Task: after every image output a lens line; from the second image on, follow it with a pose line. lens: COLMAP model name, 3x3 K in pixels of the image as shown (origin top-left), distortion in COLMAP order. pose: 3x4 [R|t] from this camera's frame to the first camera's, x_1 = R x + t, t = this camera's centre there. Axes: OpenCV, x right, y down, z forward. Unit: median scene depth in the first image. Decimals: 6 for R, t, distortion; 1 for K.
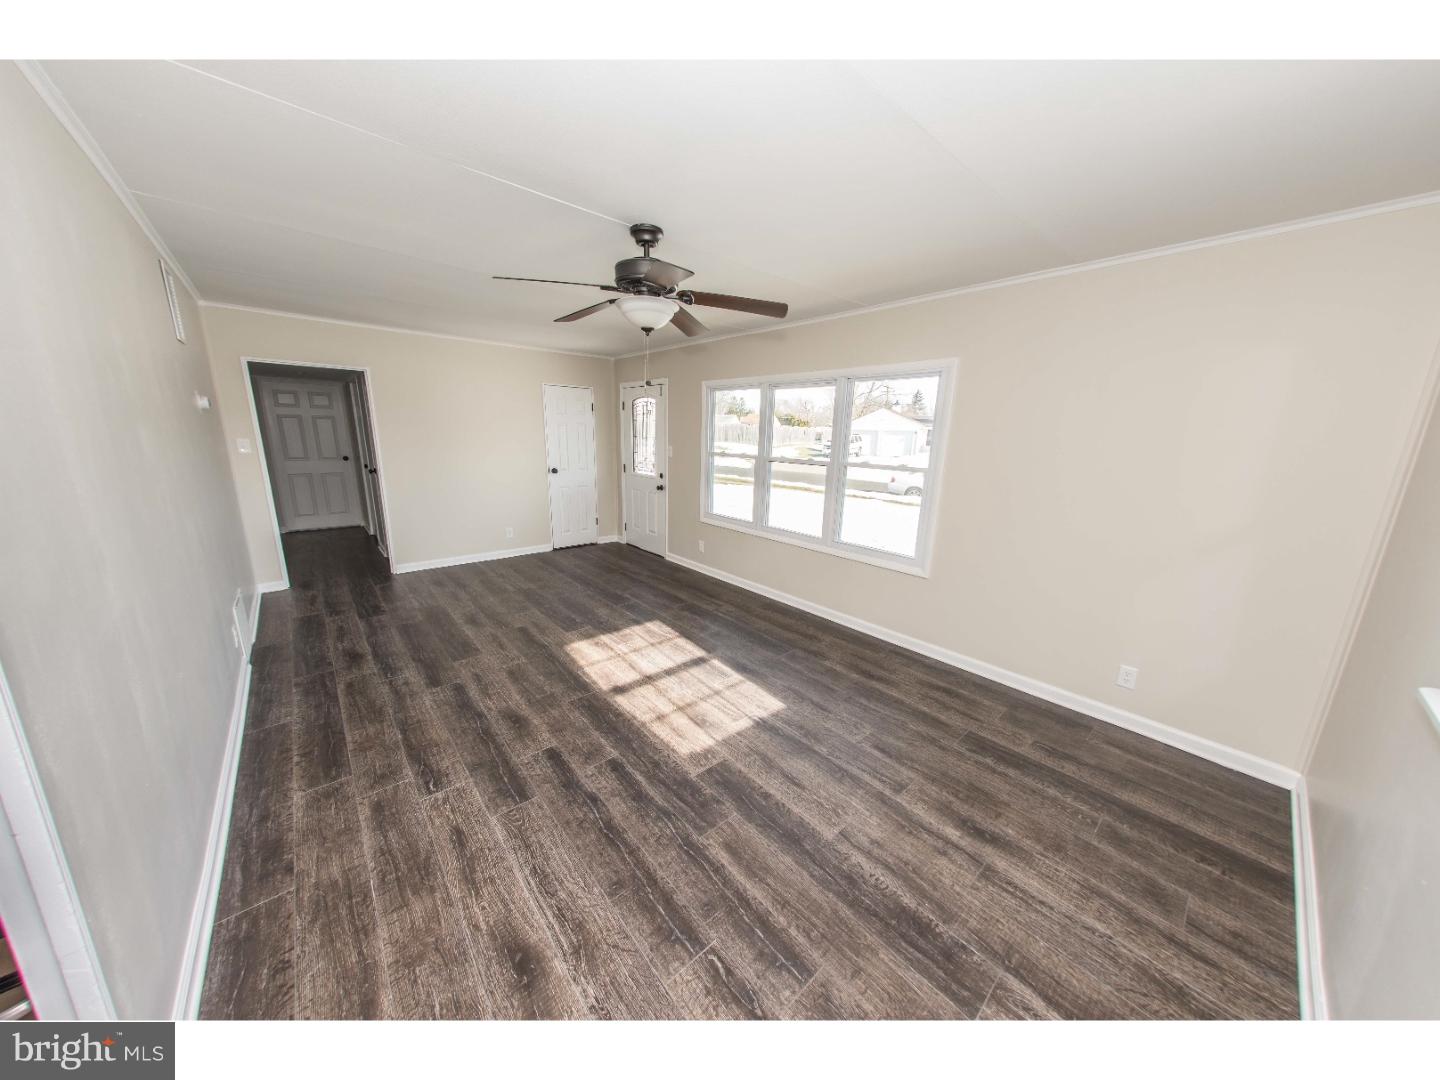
lens RADIAL K [[475.1, 0, 722.0], [0, 475.1, 538.7], [0, 0, 1]] dist [0.007196, -0.000487]
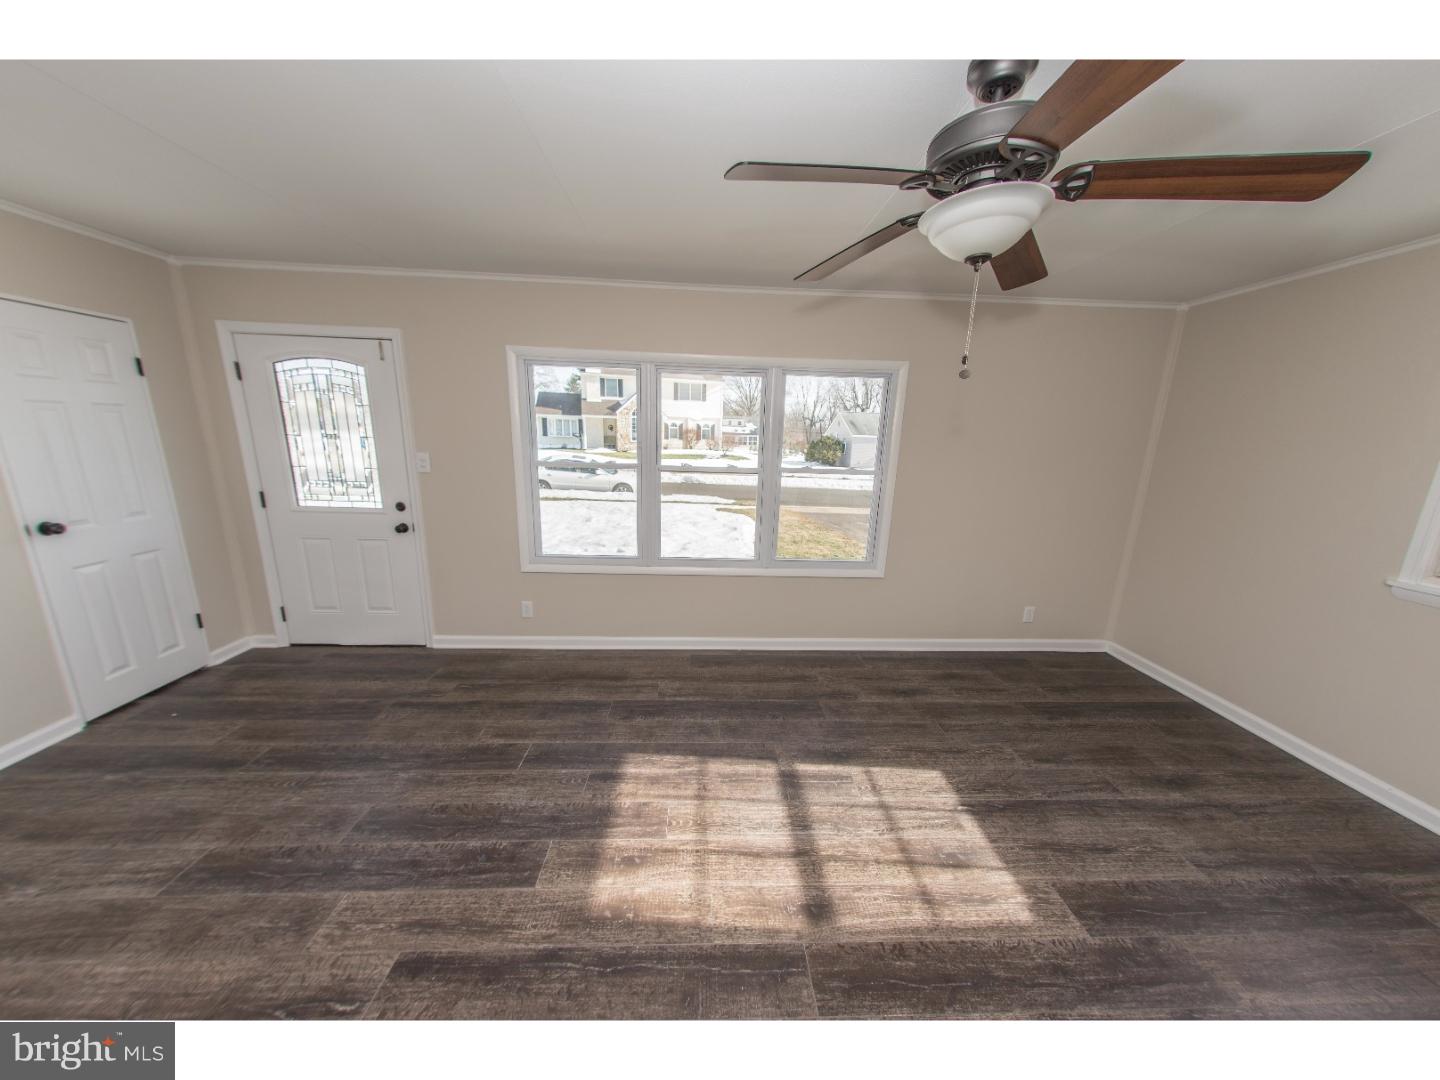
lens RADIAL K [[475.1, 0, 720.4], [0, 475.1, 537.3], [0, 0, 1]] dist [0.007196, -0.000487]
pose [[0.625007, -0.176175, 0.760479, -0.595964], [0.157202, 0.982647, 0.098445, -0.172028], [-0.764627, 0.058020, 0.641856, 0.659747]]
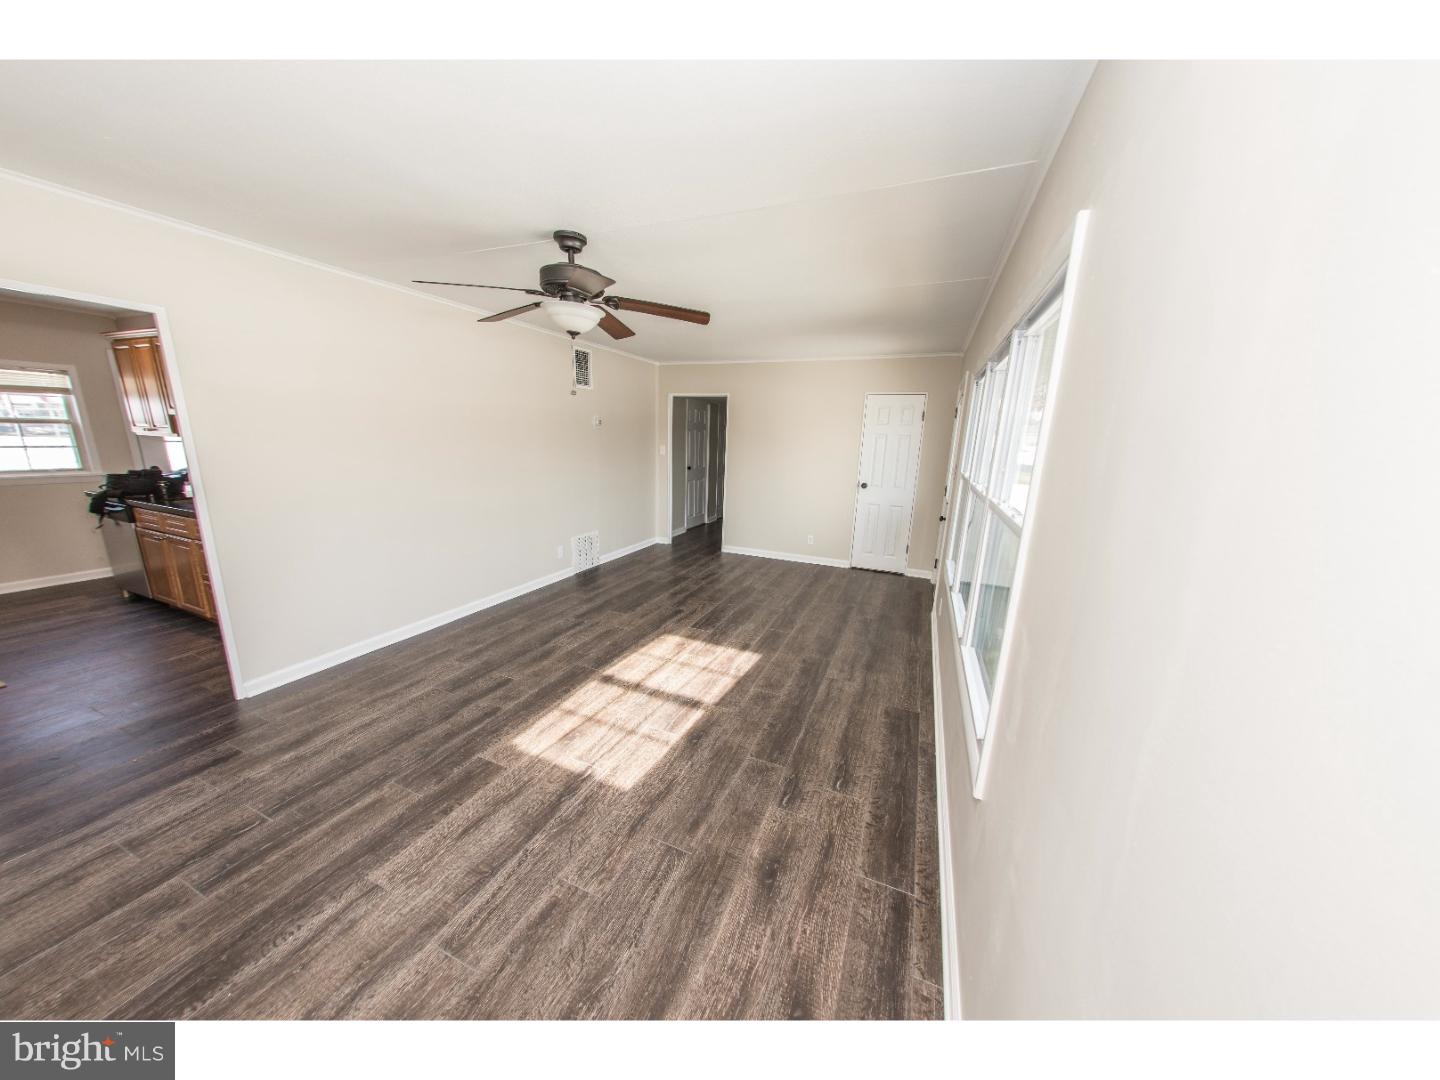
lens RADIAL K [[475.1, 0, 717.7], [0, 475.1, 544.2], [0, 0, 1]] dist [0.007196, -0.000487]
pose [[0.429126, 0.191232, -0.882769, 0.707015], [-0.219961, 0.970033, 0.103209, -0.123301], [0.876053, 0.149885, 0.458330, 0.646052]]
